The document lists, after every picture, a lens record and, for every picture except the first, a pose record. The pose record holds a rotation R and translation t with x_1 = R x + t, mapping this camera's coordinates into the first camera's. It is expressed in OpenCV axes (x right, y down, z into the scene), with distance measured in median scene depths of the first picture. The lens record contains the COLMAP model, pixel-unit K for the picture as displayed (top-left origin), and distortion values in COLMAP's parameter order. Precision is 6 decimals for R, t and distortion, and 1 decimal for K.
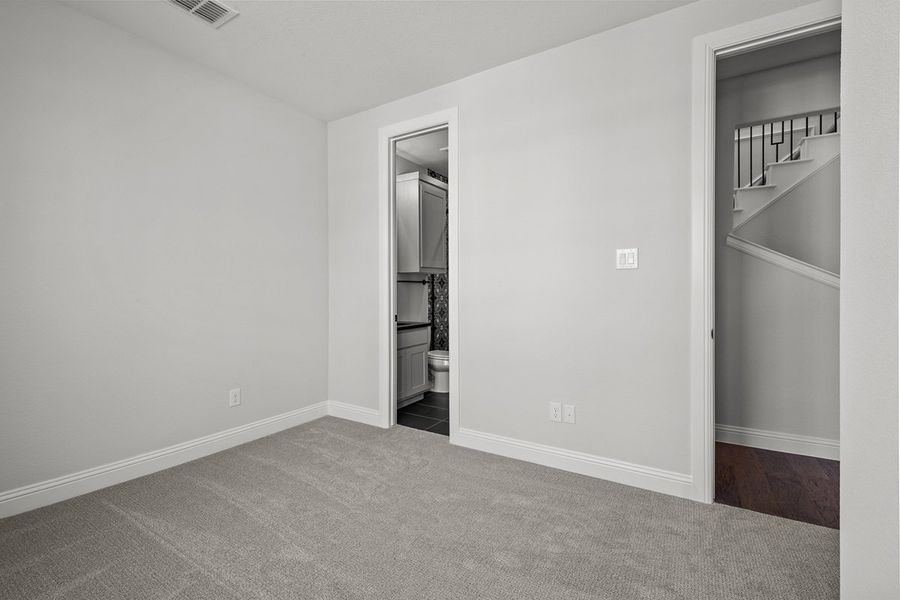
lens RADIAL K [[400.1, 0, 452.8], [0, 400.1, 292.2], [0, 0, 1]] dist [-0.000143, -0.000084]
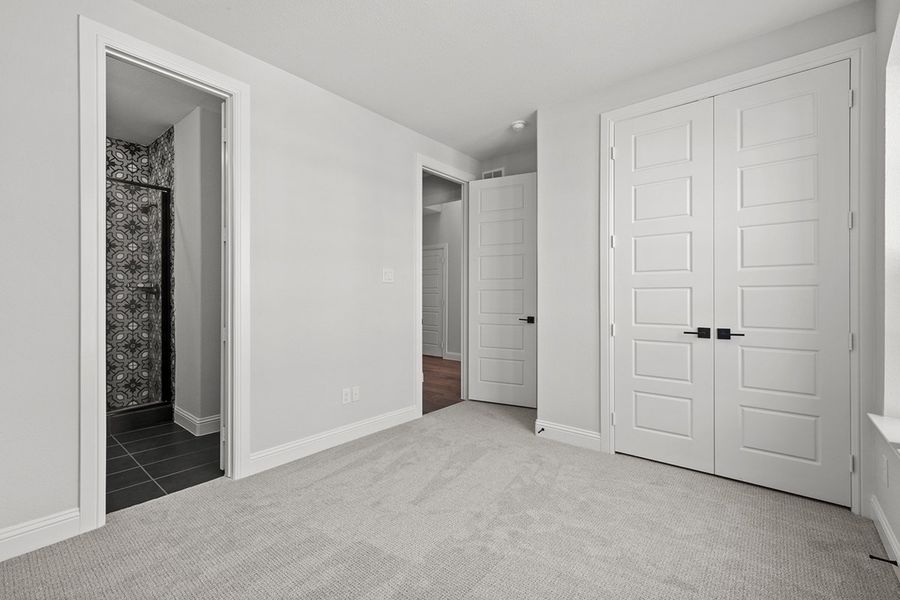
lens RADIAL K [[386.3, 0, 450.0], [0, 386.3, 300.0], [0, 0, 1]] dist [-0.000296, -0.000087]
pose [[0.135585, 0.000560, 0.990766, -0.878144], [0.009652, 0.999952, -0.001886, 0.011194], [-0.990719, 0.009819, 0.135573, 0.530975]]
